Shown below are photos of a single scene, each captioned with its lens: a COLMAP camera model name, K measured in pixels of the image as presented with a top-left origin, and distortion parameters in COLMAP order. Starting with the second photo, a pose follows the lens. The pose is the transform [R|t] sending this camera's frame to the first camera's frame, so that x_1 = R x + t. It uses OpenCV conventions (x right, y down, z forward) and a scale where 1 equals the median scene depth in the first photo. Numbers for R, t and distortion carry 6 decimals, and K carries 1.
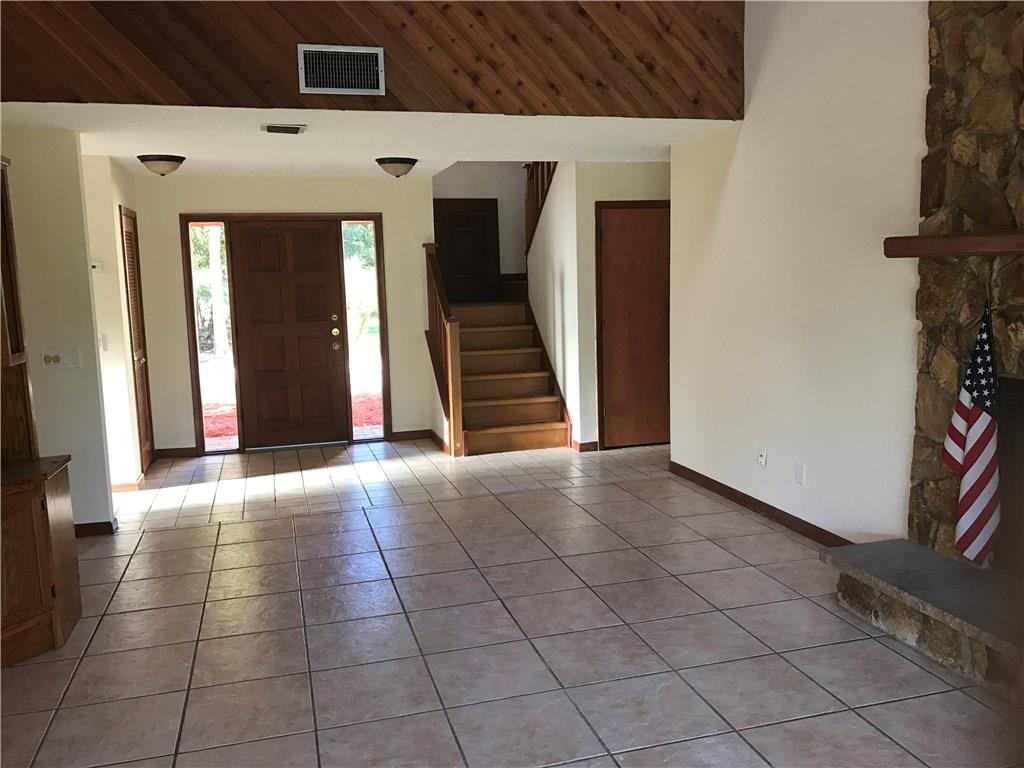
lens RADIAL K [[839.6, 0, 512.0], [0, 839.6, 384.0], [0, 0, 1]] dist [0.037381, -0.076883]
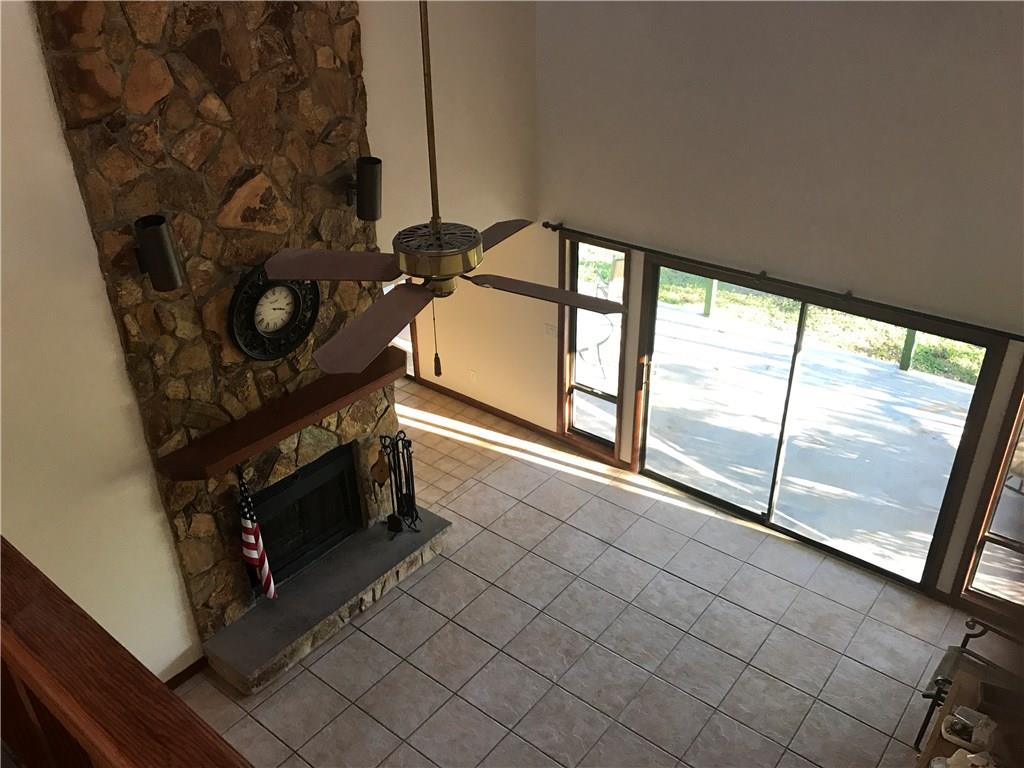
lens RADIAL K [[839.6, 0, 512.0], [0, 839.6, 384.0], [0, 0, 1]] dist [0.037381, -0.076883]
pose [[-0.578618, -0.366698, 0.728515, -0.768873], [0.126629, 0.842005, 0.524397, -0.939946], [-0.805709, 0.395677, -0.440764, 1.171954]]
